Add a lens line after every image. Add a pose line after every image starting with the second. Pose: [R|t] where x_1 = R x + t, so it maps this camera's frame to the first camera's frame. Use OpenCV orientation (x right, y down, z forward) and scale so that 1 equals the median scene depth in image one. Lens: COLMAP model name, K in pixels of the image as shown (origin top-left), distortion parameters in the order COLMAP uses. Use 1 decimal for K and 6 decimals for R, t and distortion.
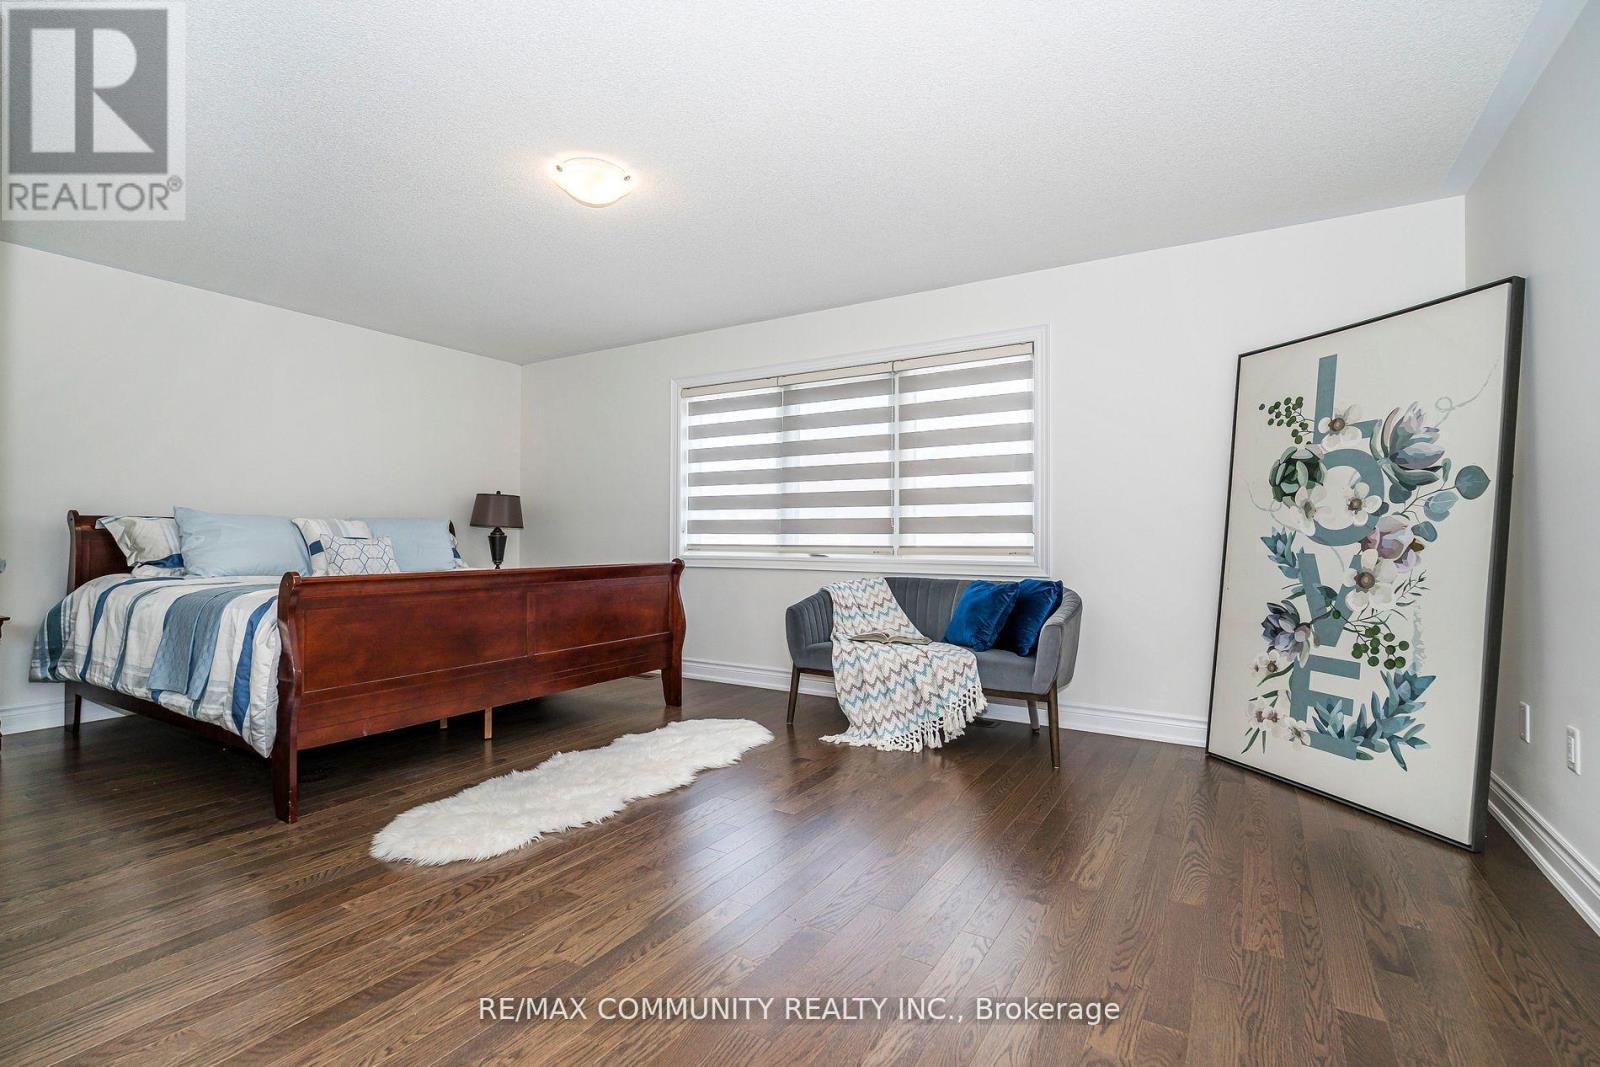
lens RADIAL K [[721.8, 0, 801.9], [0, 721.8, 532.1], [0, 0, 1]] dist [-0.003154, -0.000600]
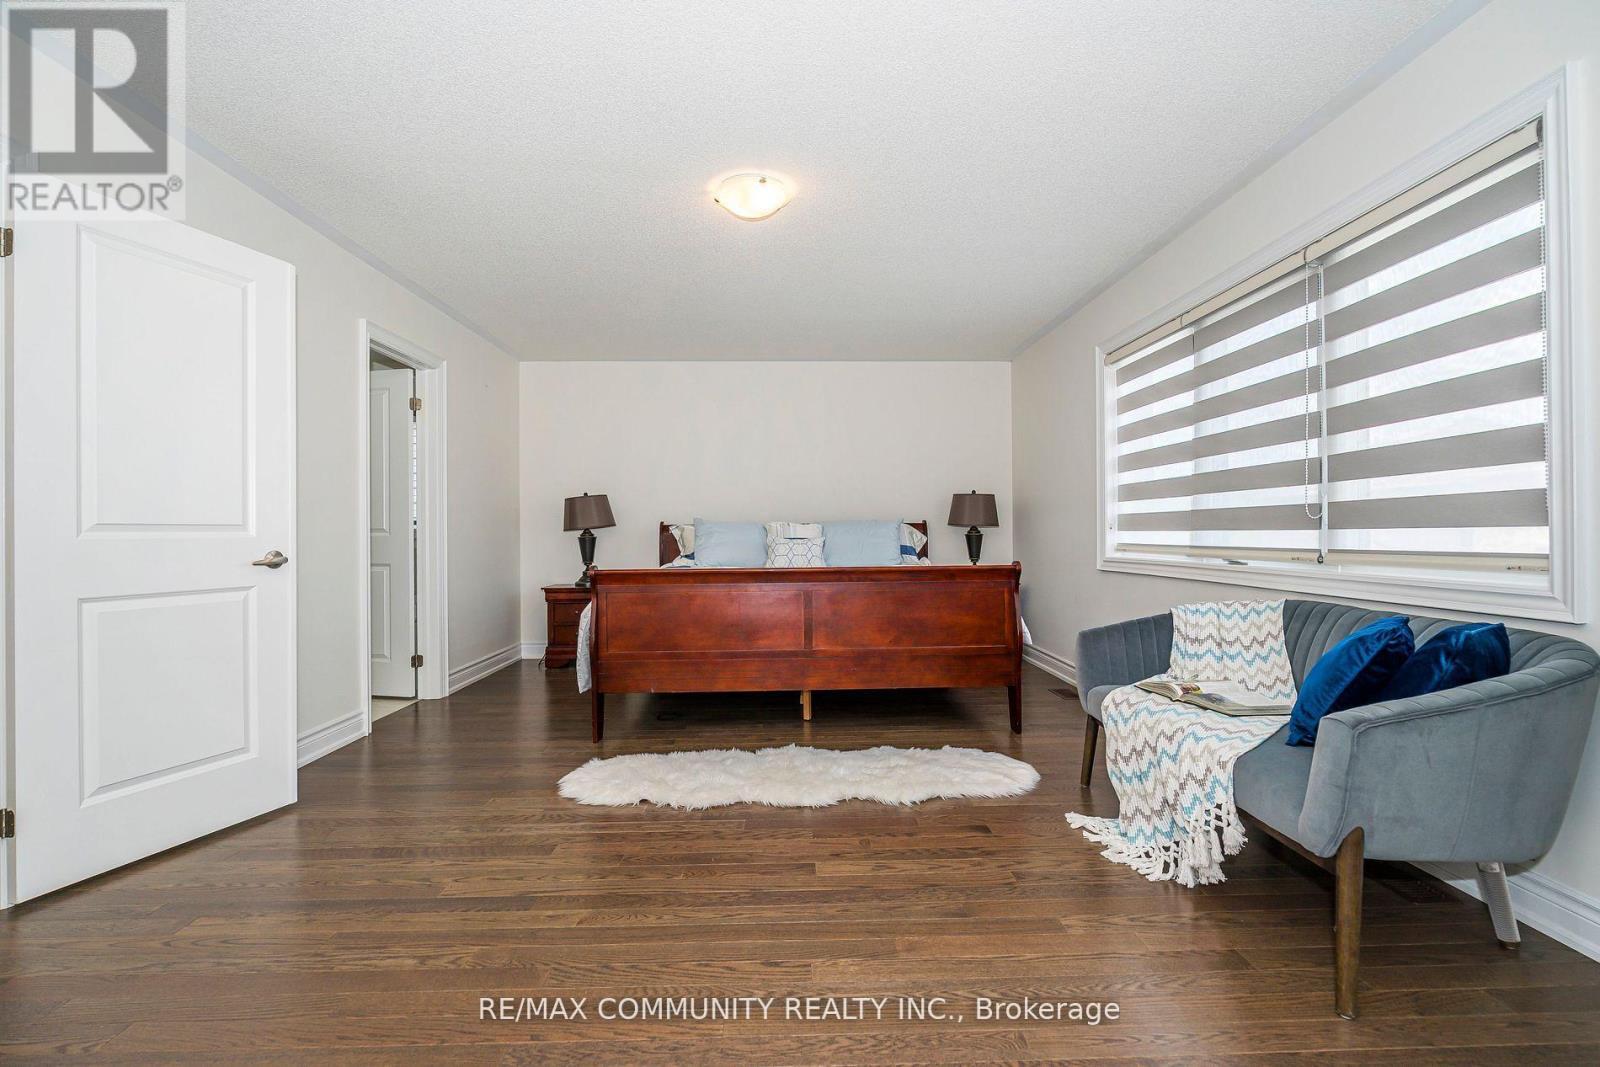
lens RADIAL K [[721.8, 0, 806.1], [0, 721.8, 536.3], [0, 0, 1]] dist [-0.003154, -0.000600]
pose [[0.572716, -0.001755, -0.819752, 0.405470], [0.010450, 0.999932, 0.005160, 0.000668], [0.819687, -0.011522, 0.572695, 0.324727]]
